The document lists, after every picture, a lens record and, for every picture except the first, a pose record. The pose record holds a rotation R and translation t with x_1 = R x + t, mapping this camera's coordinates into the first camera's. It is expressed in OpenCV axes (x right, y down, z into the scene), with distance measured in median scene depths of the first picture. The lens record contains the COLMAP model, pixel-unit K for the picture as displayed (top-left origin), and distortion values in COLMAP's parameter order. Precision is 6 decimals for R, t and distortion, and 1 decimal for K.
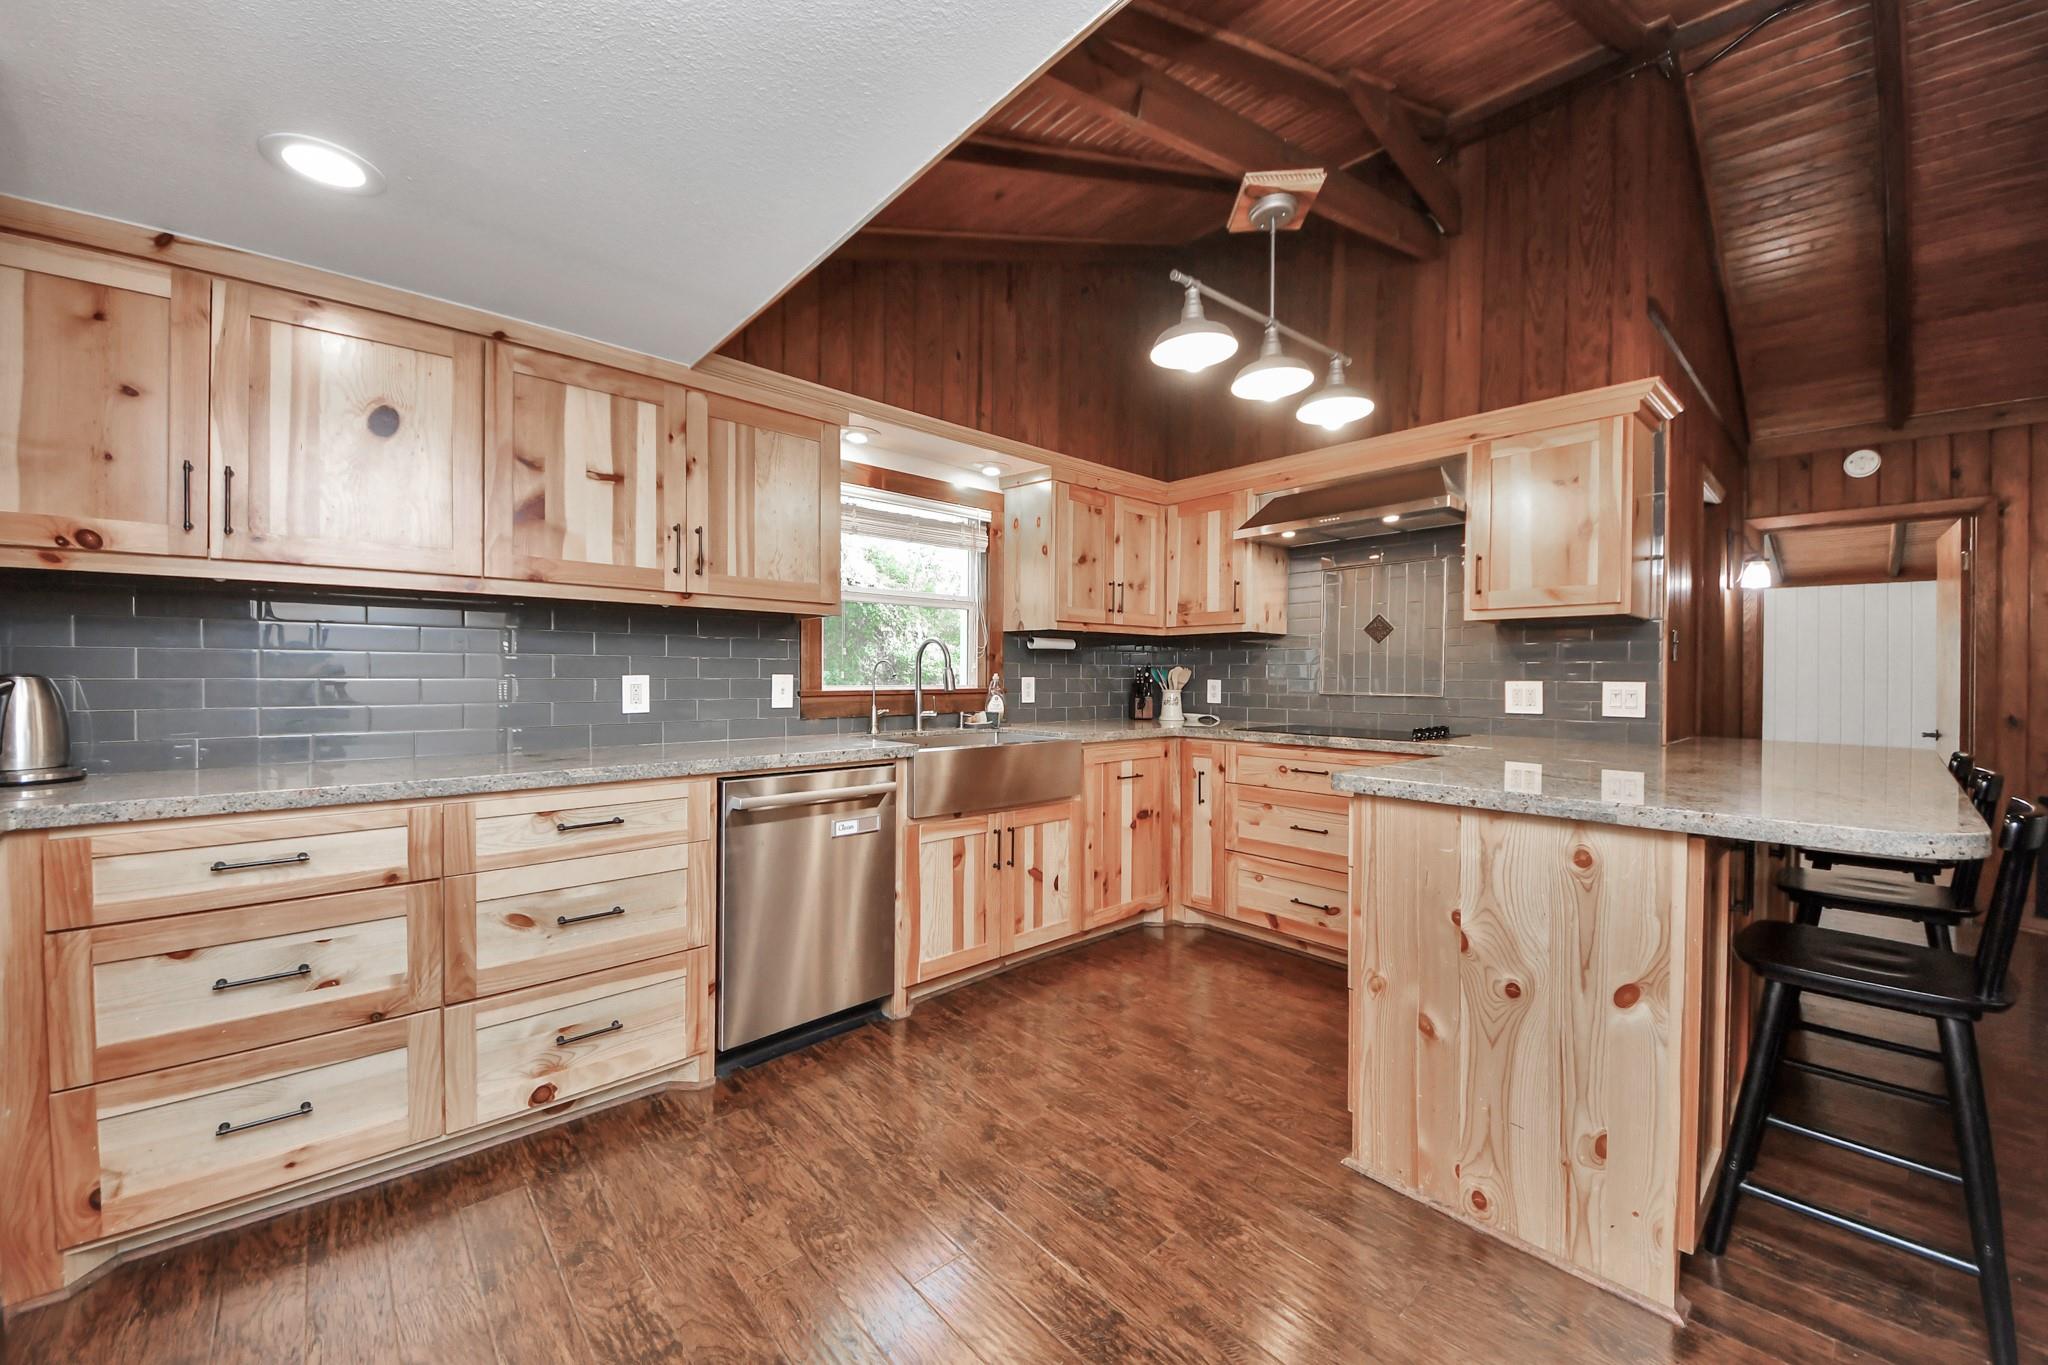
lens RADIAL K [[780.3, 0, 1024.0], [0, 780.3, 682.5], [0, 0, 1]] dist [-0.013617, -0.000170]
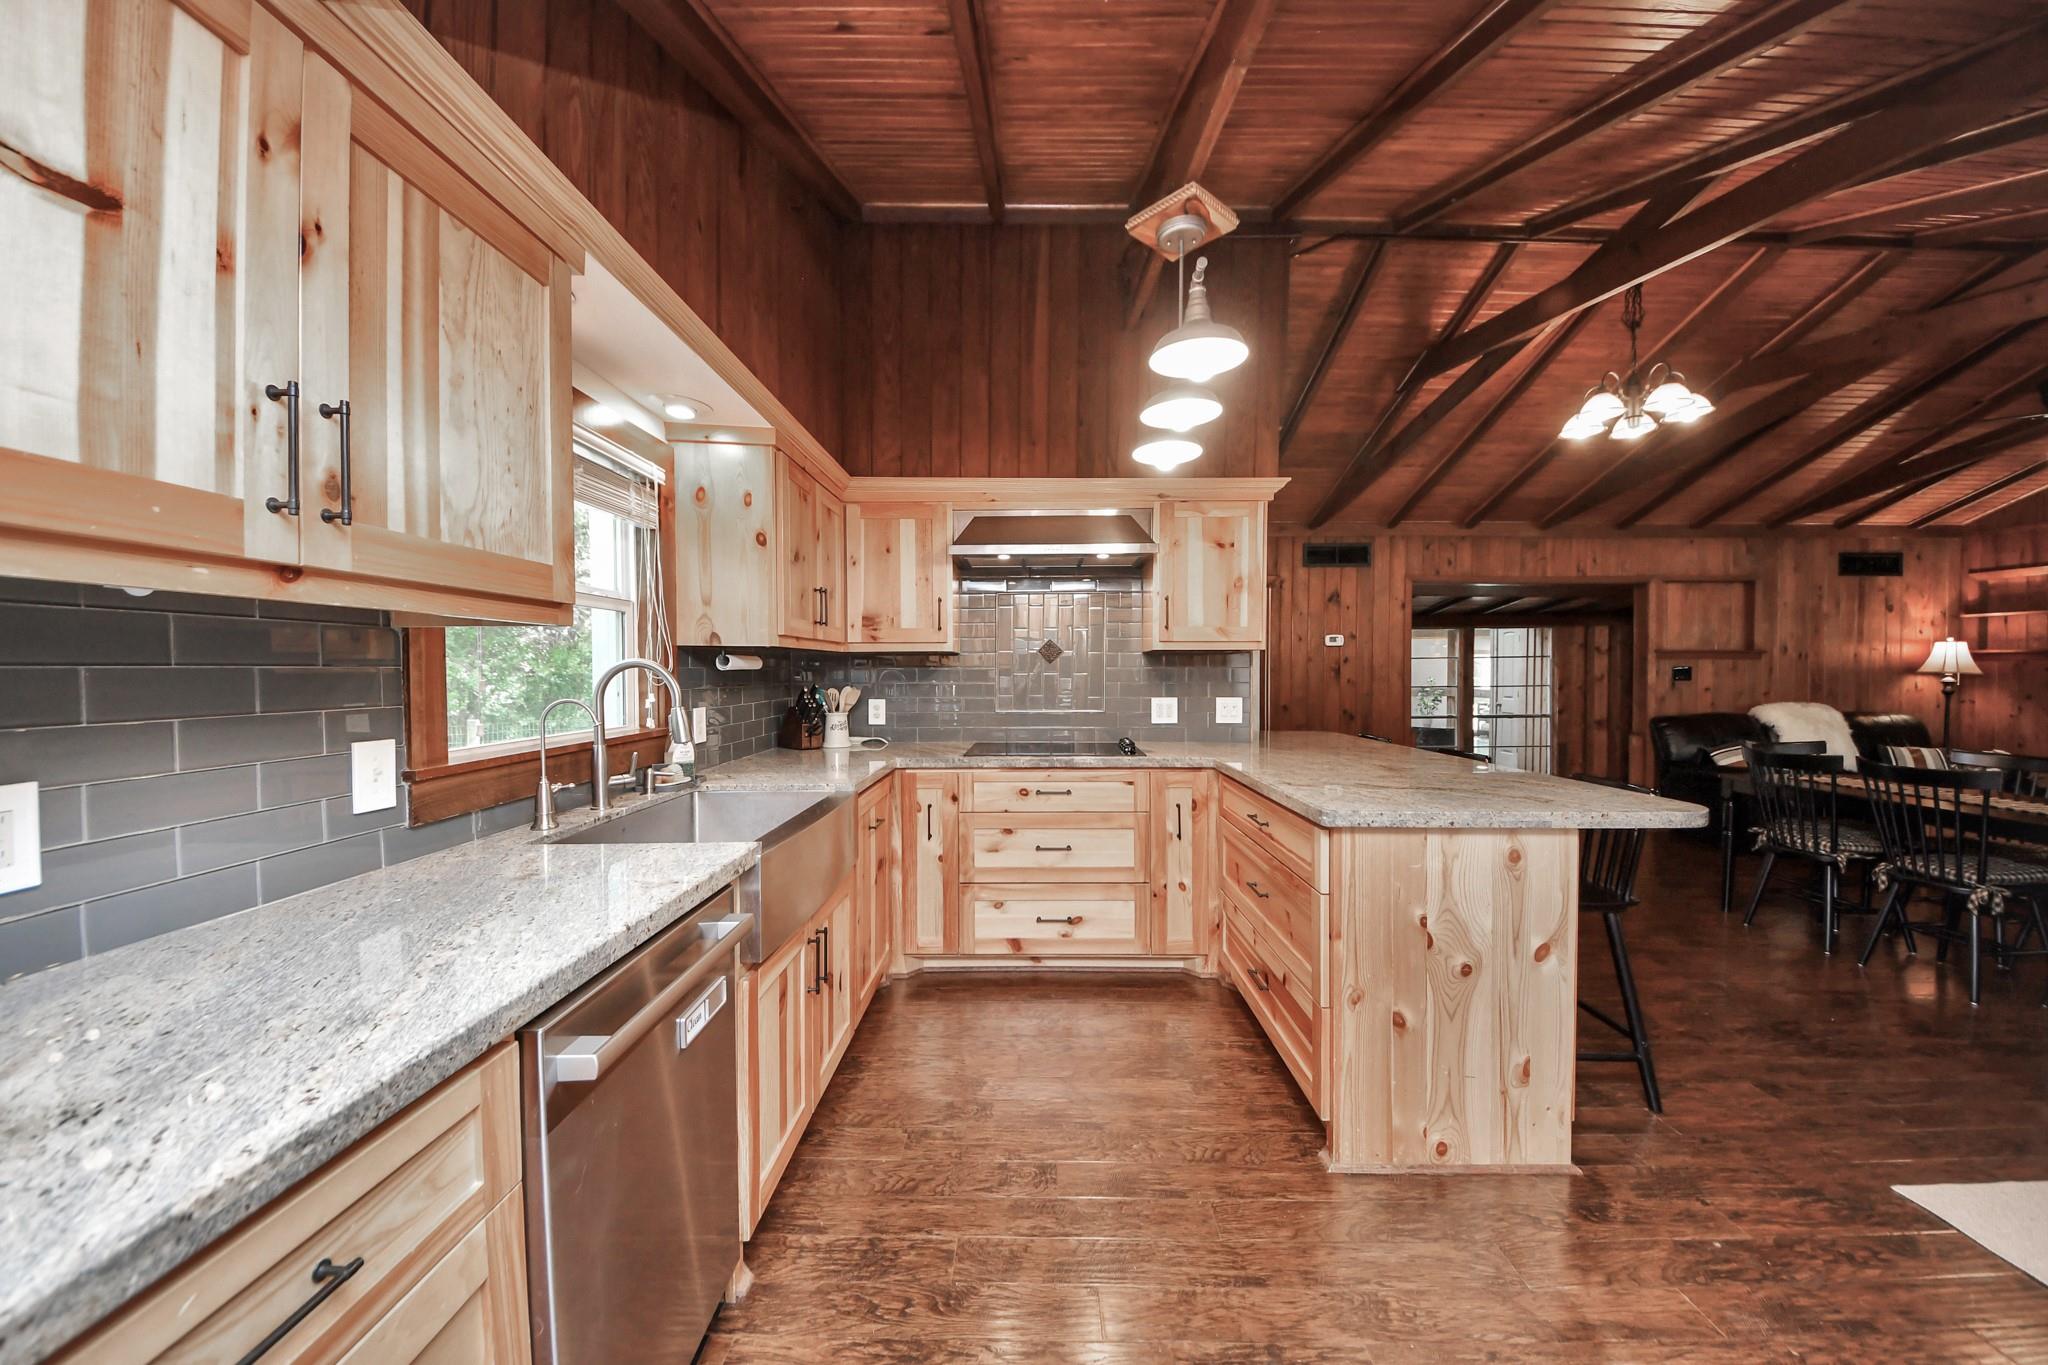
lens RADIAL K [[722.8, 0, 1046.0], [0, 722.8, 688.8], [0, 0, 1]] dist [0.015038, -0.016595]
pose [[0.668571, -0.024796, 0.743235, -0.406095], [0.010255, 0.999656, 0.024127, -0.053725], [-0.743578, -0.008509, 0.668595, 0.438043]]
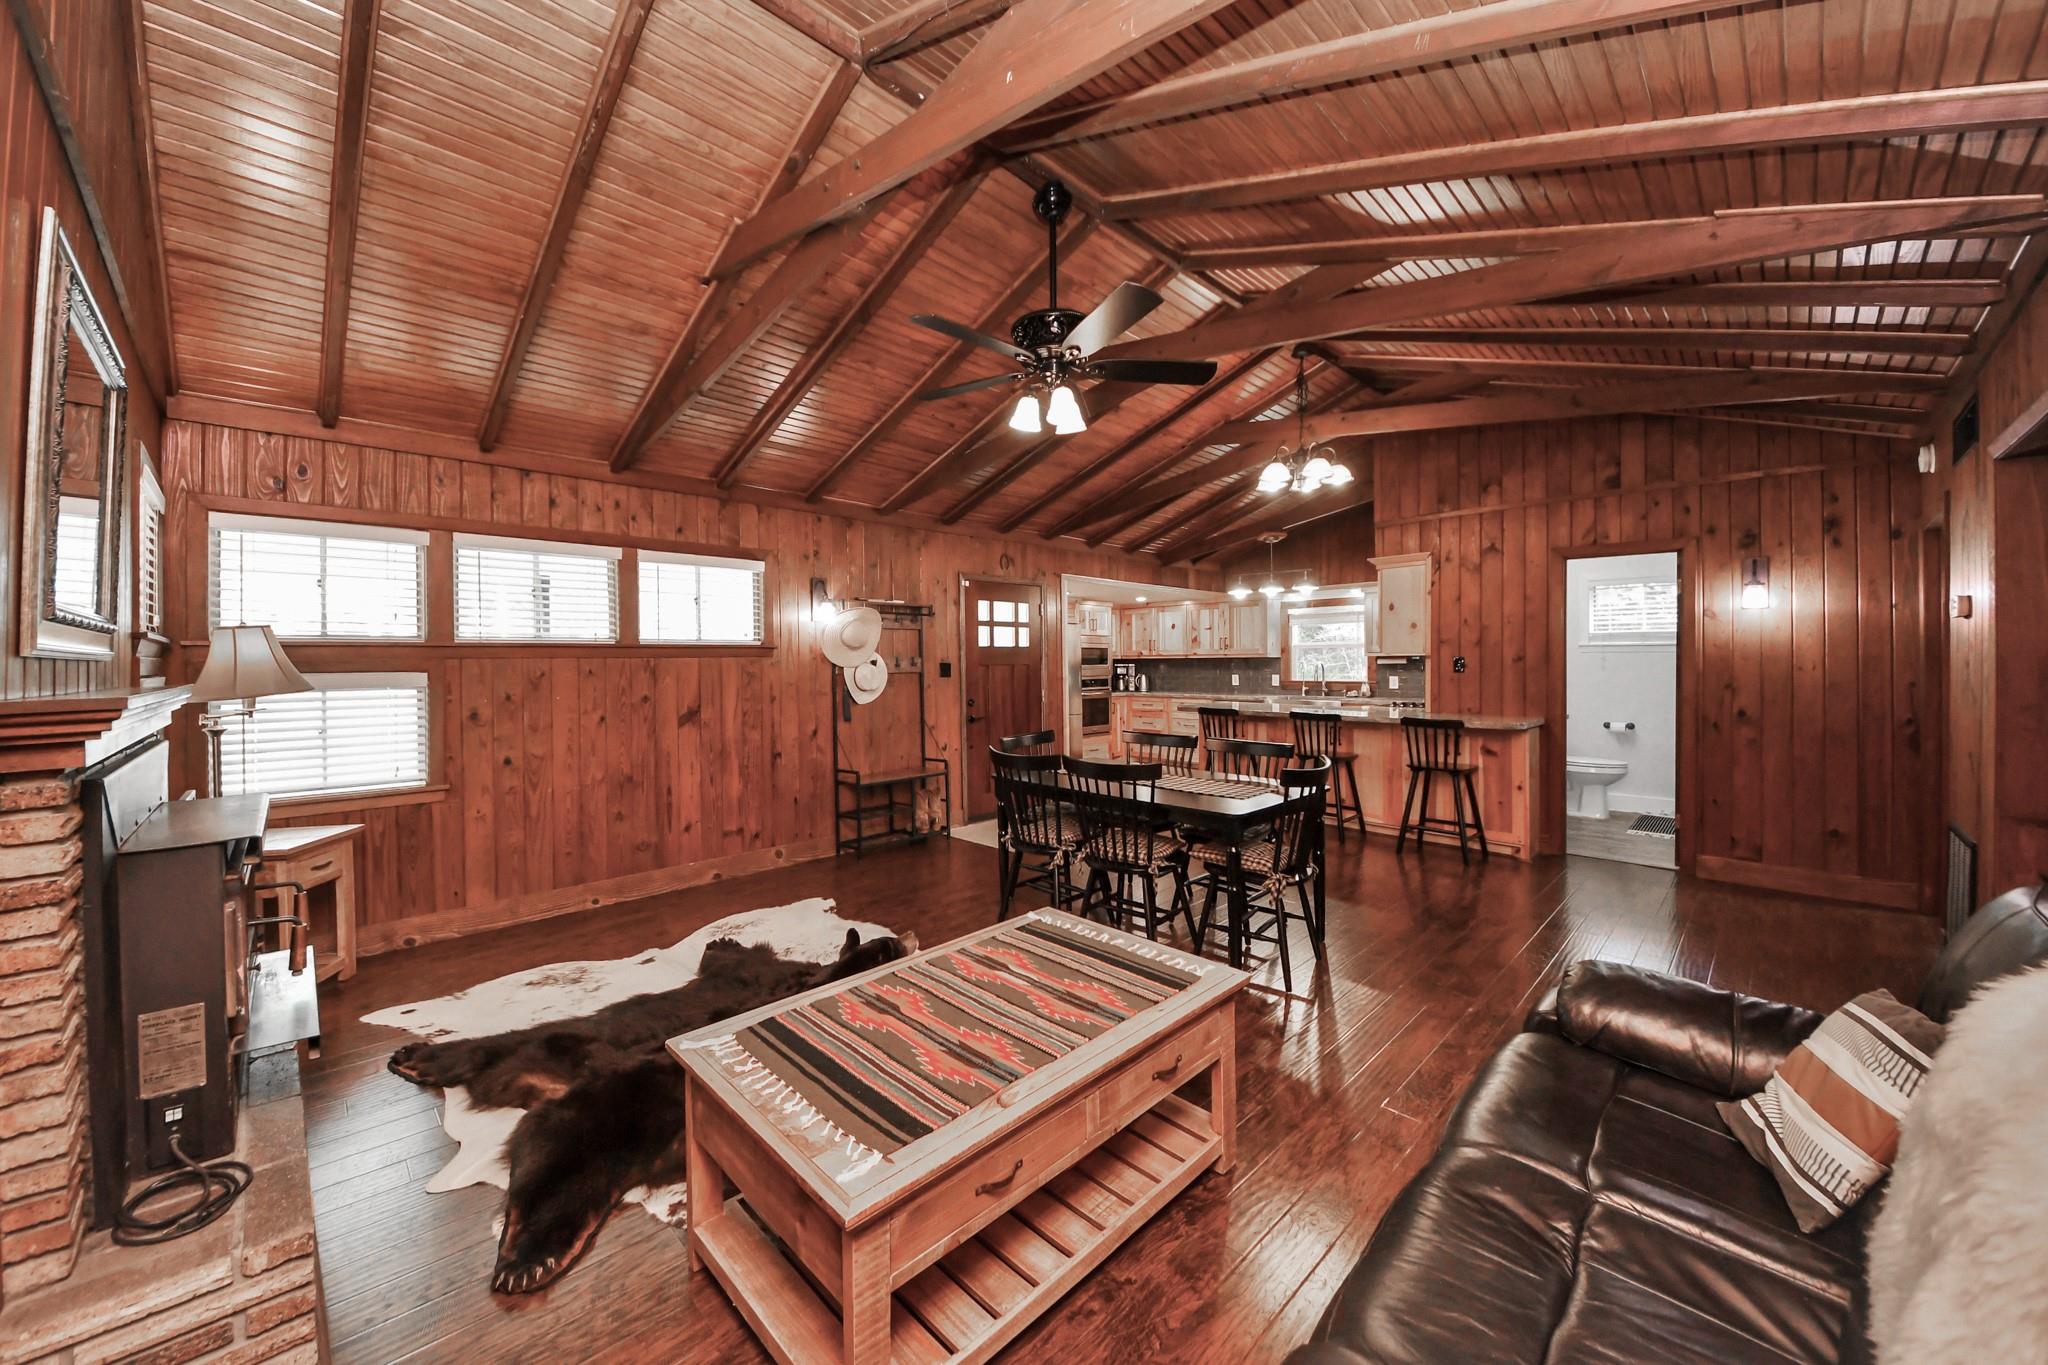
lens RADIAL K [[753.1, 0, 1012.6], [0, 753.1, 659.4], [0, 0, 1]] dist [0.000705, 0.000023]
pose [[0.056005, -0.009508, -0.998385, 2.956653], [-0.003960, 0.999945, -0.009745, -0.043376], [0.998423, 0.004499, 0.055964, -0.252224]]
